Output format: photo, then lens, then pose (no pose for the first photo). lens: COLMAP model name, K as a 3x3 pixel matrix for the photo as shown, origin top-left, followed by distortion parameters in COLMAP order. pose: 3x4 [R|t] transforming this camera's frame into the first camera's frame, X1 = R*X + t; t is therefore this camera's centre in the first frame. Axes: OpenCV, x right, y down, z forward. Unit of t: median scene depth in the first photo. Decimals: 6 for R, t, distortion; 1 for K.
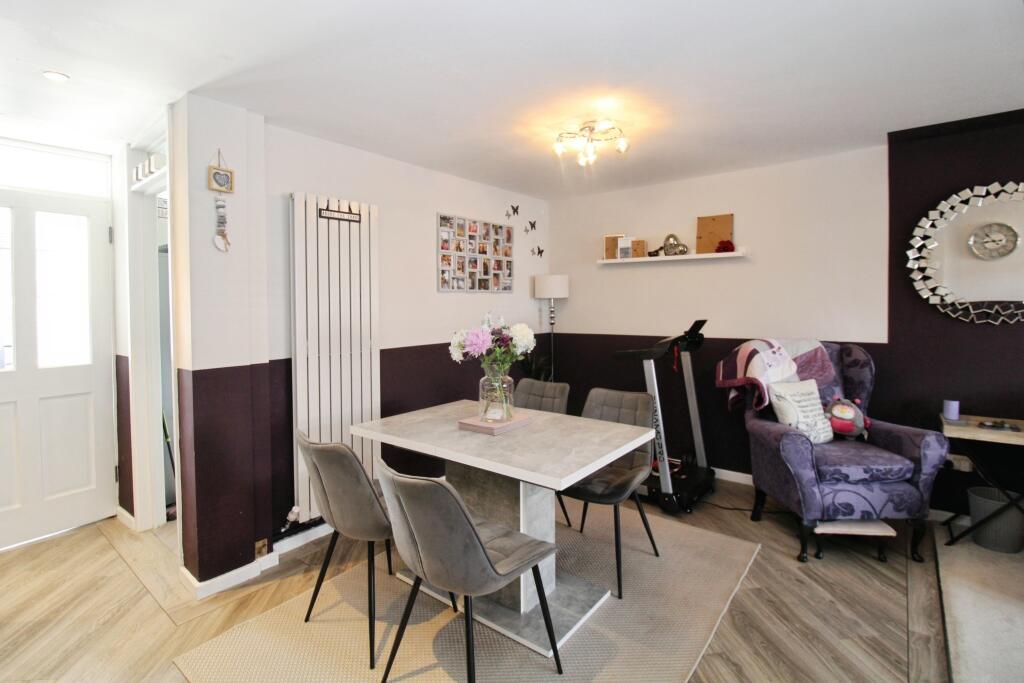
lens RADIAL K [[478.7, 0, 509.4], [0, 478.7, 327.7], [0, 0, 1]] dist [-0.025722, -0.000925]
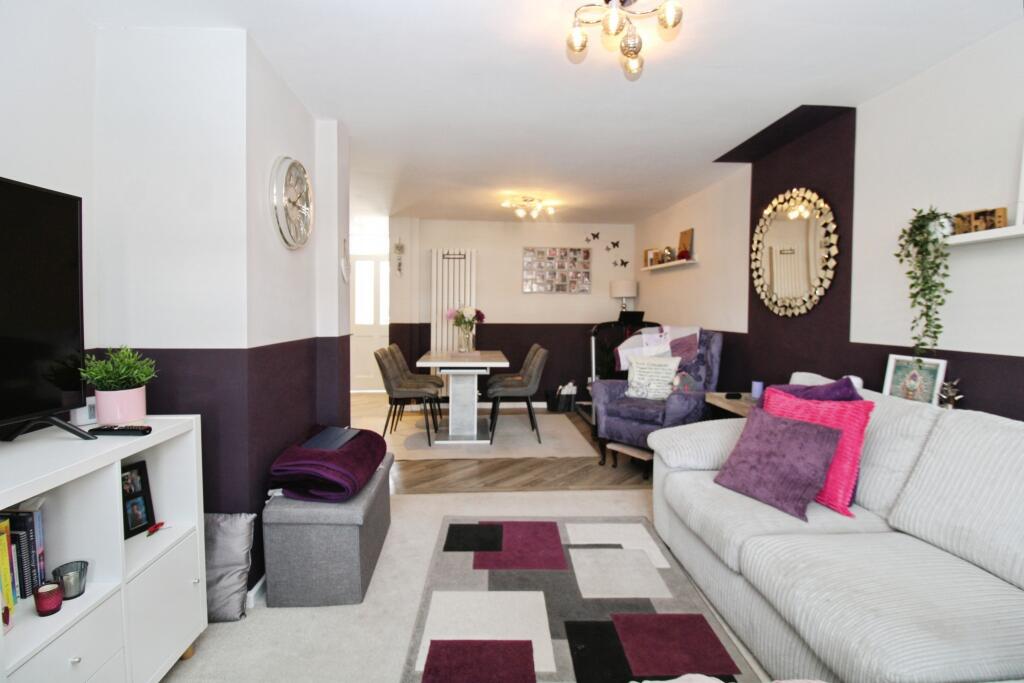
lens RADIAL K [[478.7, 0, 509.4], [0, 478.7, 327.7], [0, 0, 1]] dist [-0.025722, -0.000925]
pose [[0.687725, 0.043759, -0.724651, 1.254186], [-0.051489, 0.998608, 0.011437, 0.038624], [0.724143, 0.029446, 0.689021, -0.246839]]
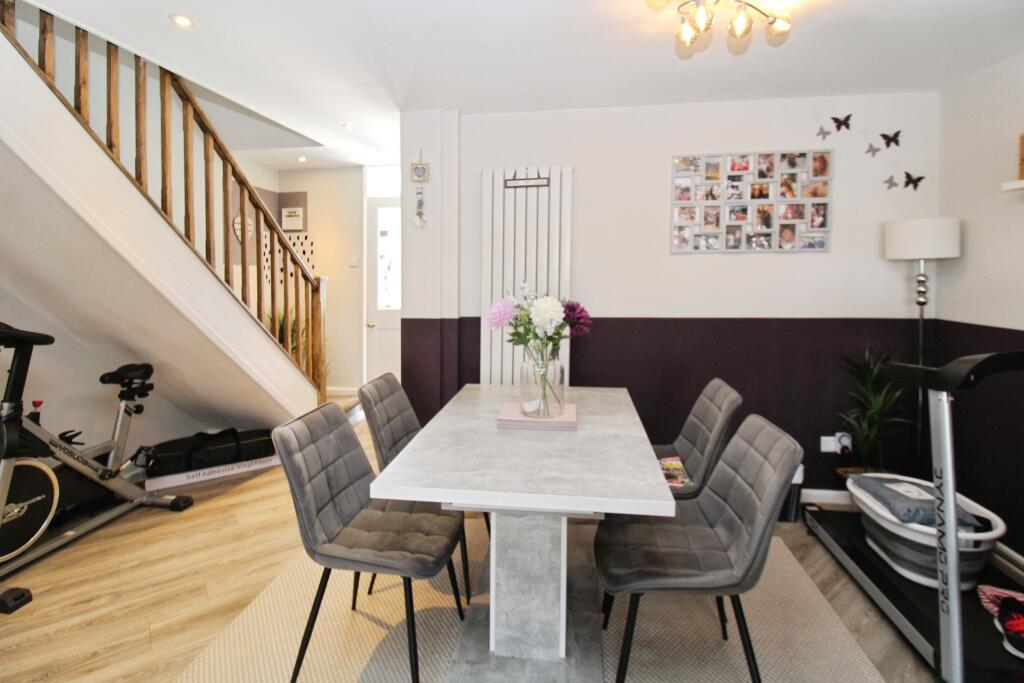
lens RADIAL K [[487.1, 0, 508.9], [0, 487.1, 288.3], [0, 0, 1]] dist [-0.000696, -0.015158]
pose [[0.507306, 0.039918, -0.860841, 0.498687], [-0.041230, 0.998907, 0.022022, -0.027442], [0.860779, 0.024320, 0.508398, 0.406844]]
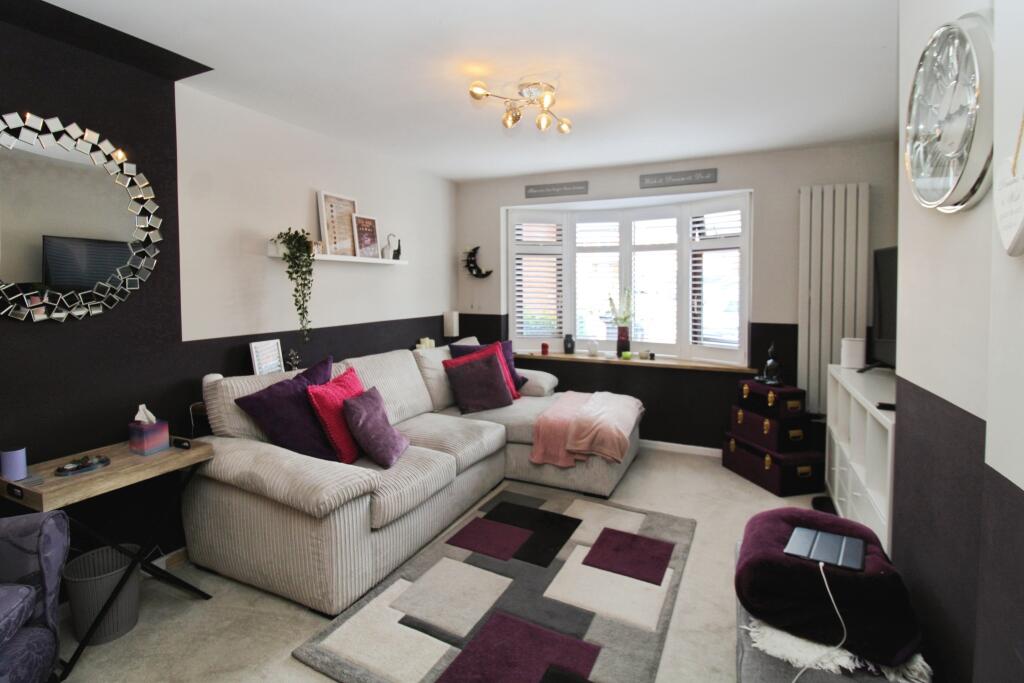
lens RADIAL K [[491.0, 0, 512.7], [0, 491.0, 293.1], [0, 0, 1]] dist [-0.001353, -0.001370]
pose [[-0.274070, -0.003163, 0.961705, 0.135642], [0.052763, 0.998439, 0.018320, -0.024499], [-0.960261, 0.055763, -0.273475, 0.487240]]
